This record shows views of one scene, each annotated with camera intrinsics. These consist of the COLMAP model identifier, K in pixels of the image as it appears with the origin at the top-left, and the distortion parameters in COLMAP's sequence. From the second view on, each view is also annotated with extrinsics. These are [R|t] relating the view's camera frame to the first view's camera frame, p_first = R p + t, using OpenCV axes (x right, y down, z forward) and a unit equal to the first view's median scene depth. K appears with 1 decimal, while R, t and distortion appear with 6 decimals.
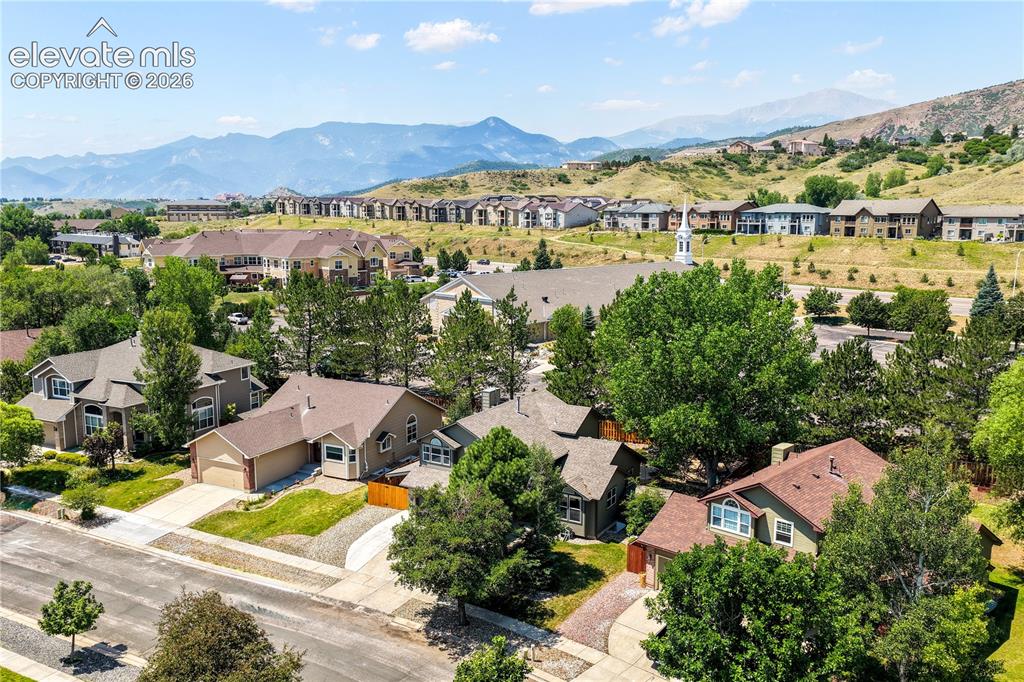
lens RADIAL K [[848.0, 0, 513.8], [0, 848.0, 339.8], [0, 0, 1]] dist [-0.012888, 0.042774]
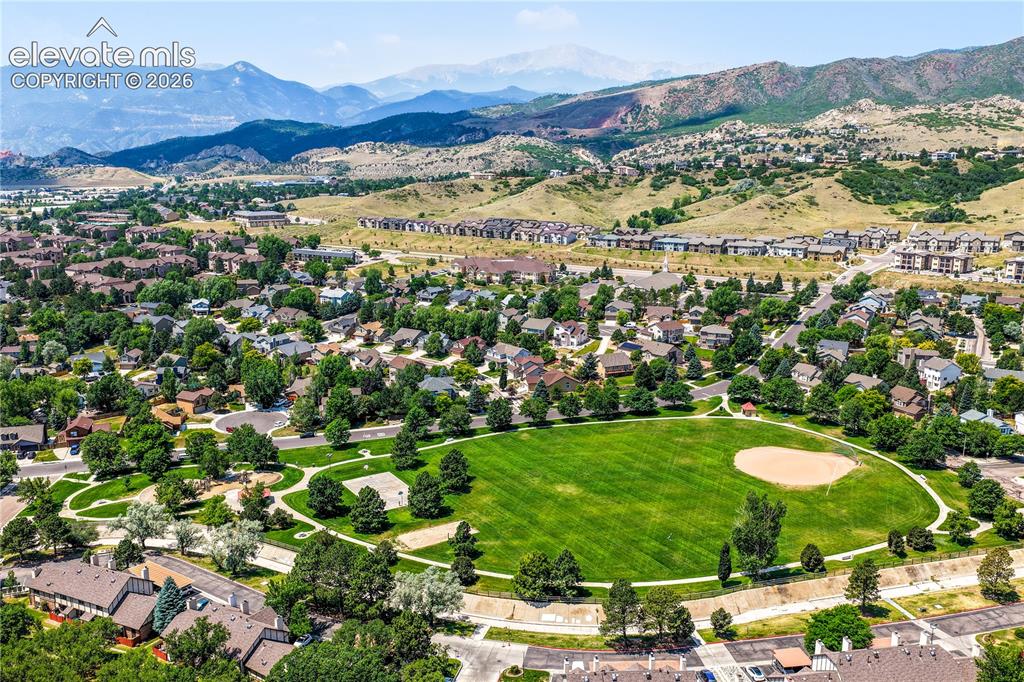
lens RADIAL K [[848.0, 0, 513.8], [0, 848.0, 339.8], [0, 0, 1]] dist [-0.012888, 0.042774]
pose [[0.958080, -0.058765, 0.280411, -0.896513], [0.041064, 0.996799, 0.068596, -0.052688], [-0.283544, -0.054206, 0.957426, -1.373411]]
